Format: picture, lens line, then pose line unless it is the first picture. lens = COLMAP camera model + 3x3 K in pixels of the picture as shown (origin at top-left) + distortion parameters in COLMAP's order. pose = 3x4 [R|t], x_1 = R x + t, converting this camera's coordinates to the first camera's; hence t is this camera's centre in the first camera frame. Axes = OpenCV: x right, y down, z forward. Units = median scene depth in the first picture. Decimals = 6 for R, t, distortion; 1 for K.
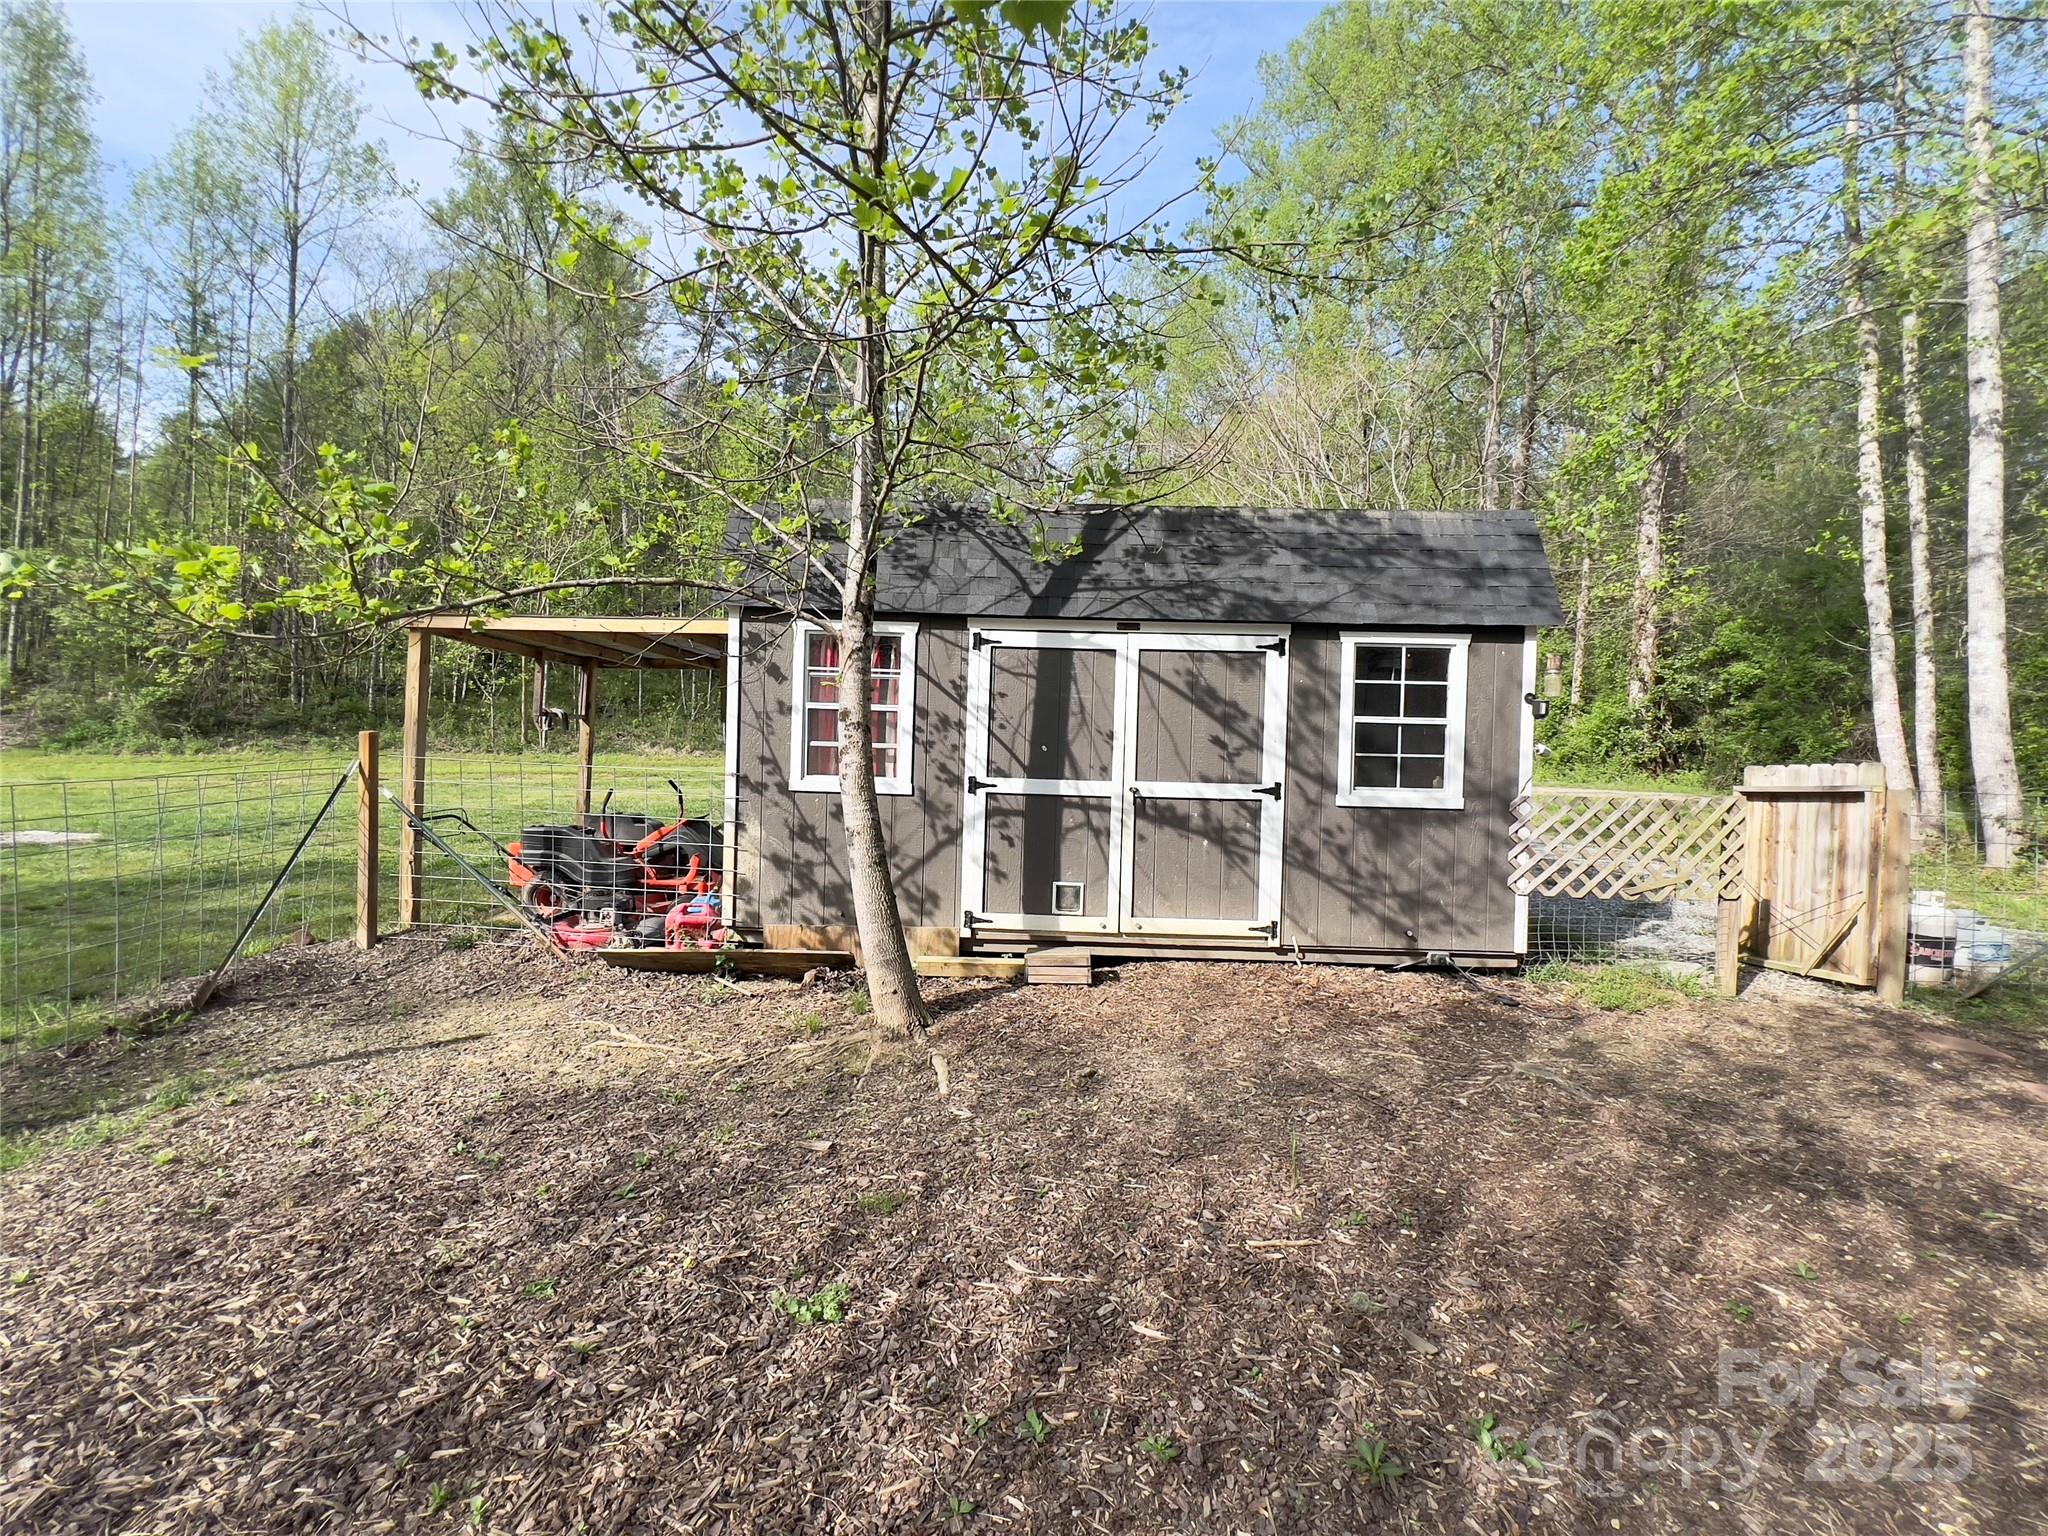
lens RADIAL K [[826.9, 0, 1019.5], [0, 826.9, 752.3], [0, 0, 1]] dist [0.000031, 0.000199]
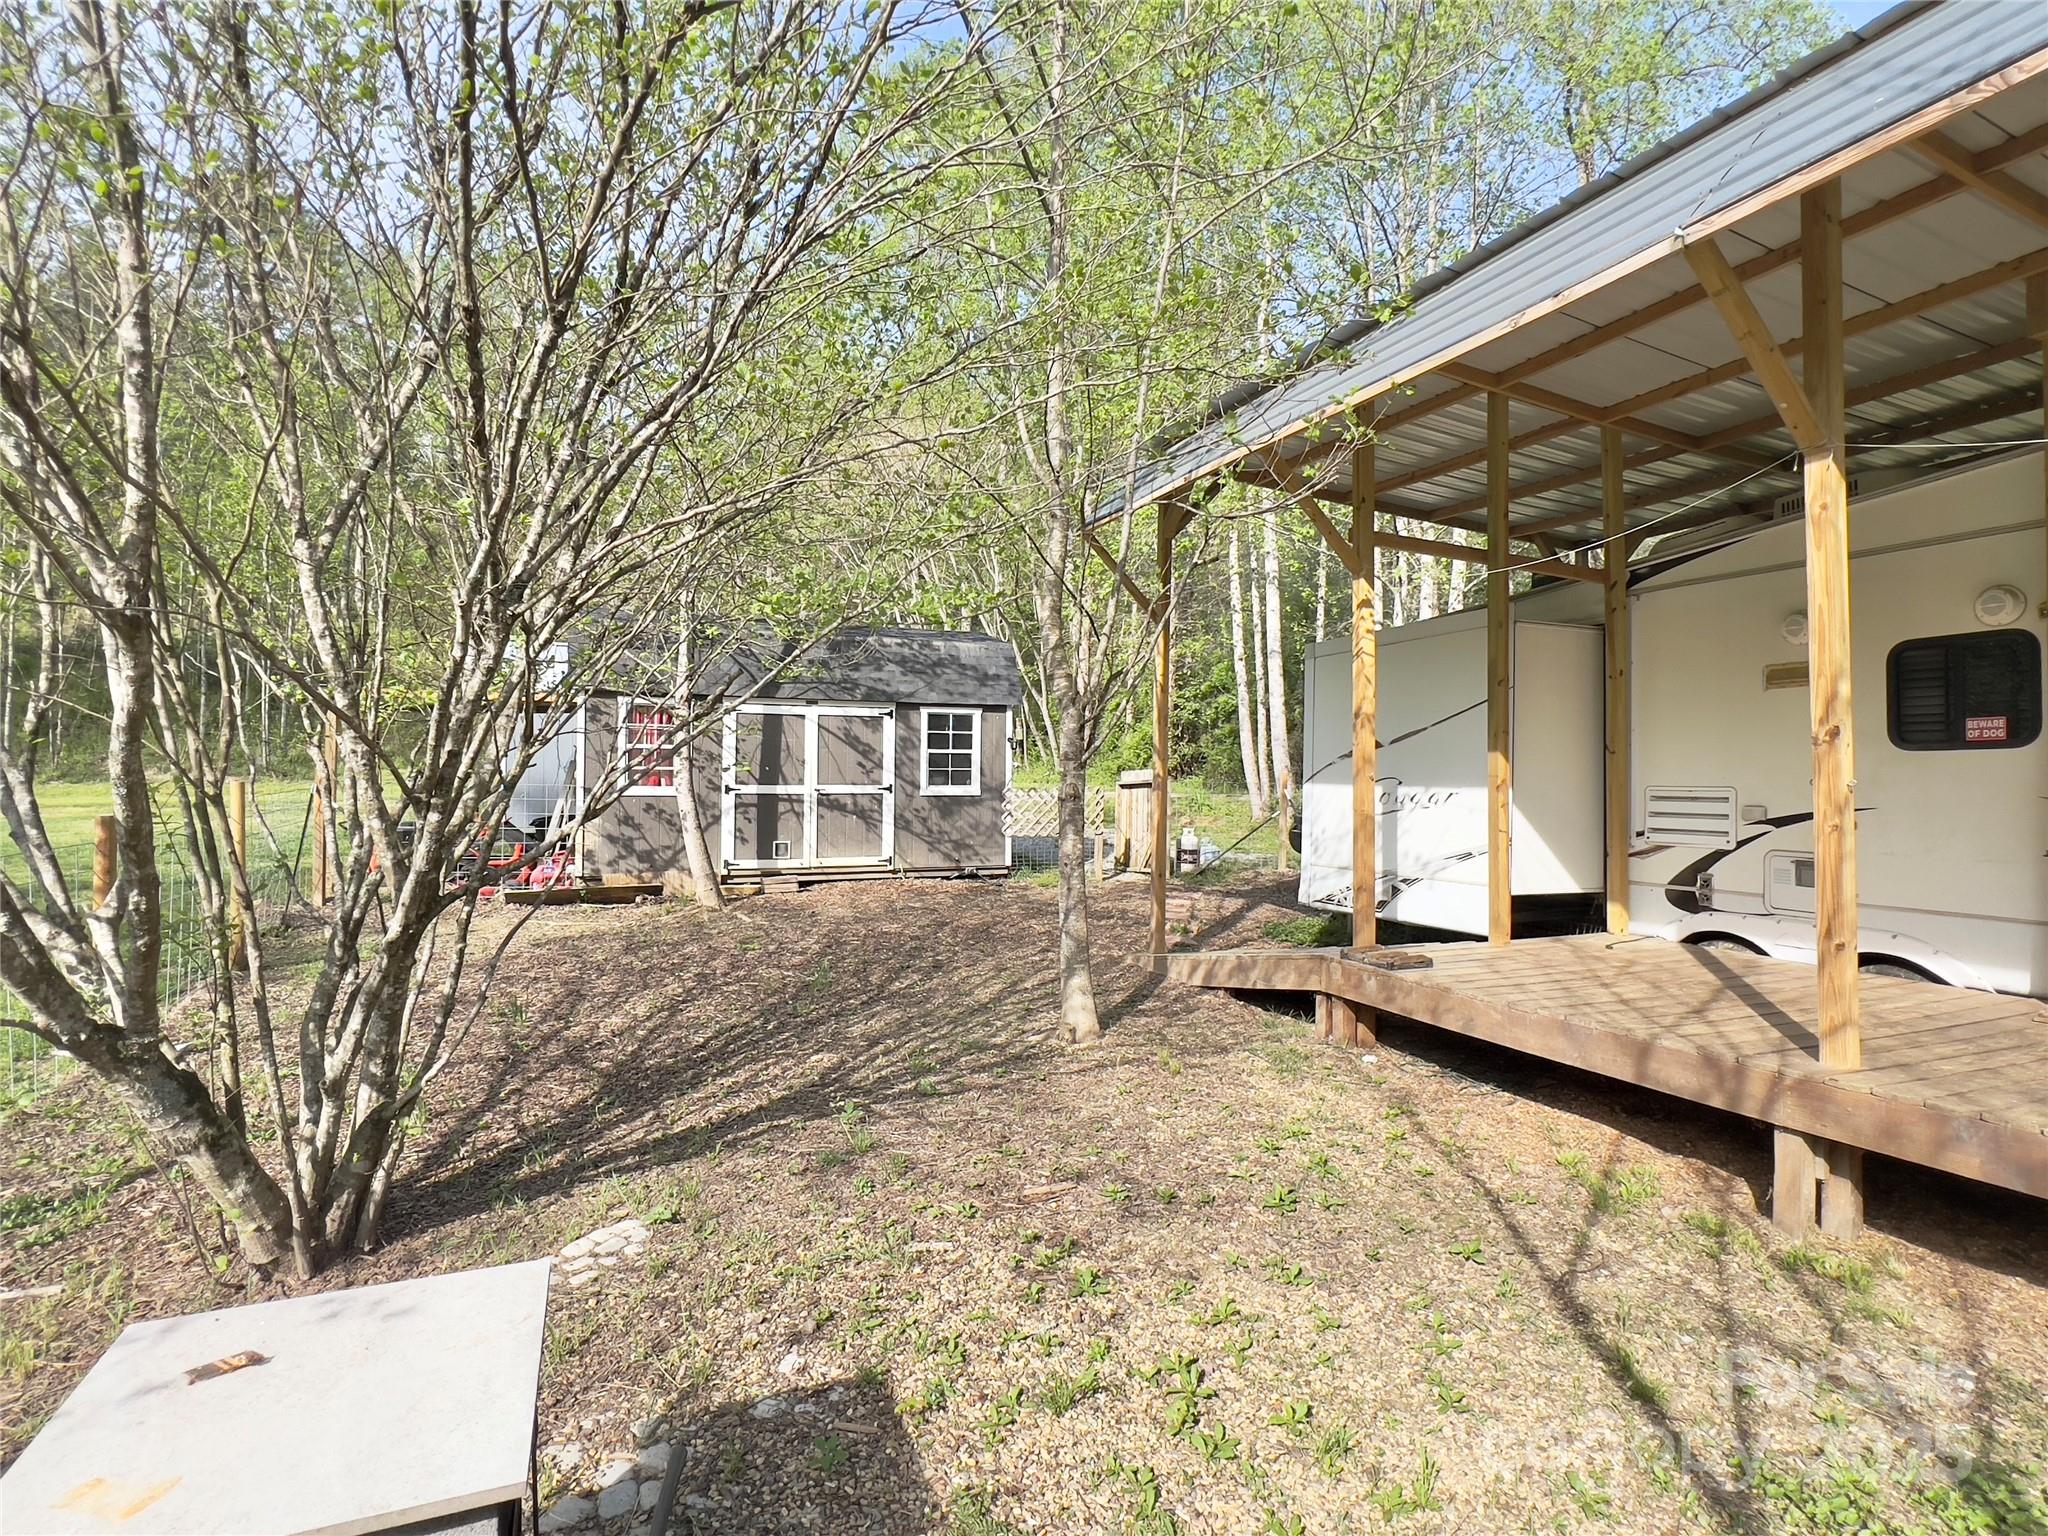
lens RADIAL K [[1004.8, 0, 1027.0], [0, 1004.8, 760.7], [0, 0, 1]] dist [-0.001295, 0.000040]
pose [[0.908917, -0.015555, 0.416687, -0.373603], [0.018658, 0.999820, -0.003375, -0.005374], [-0.416559, 0.010842, 0.909044, -1.260034]]
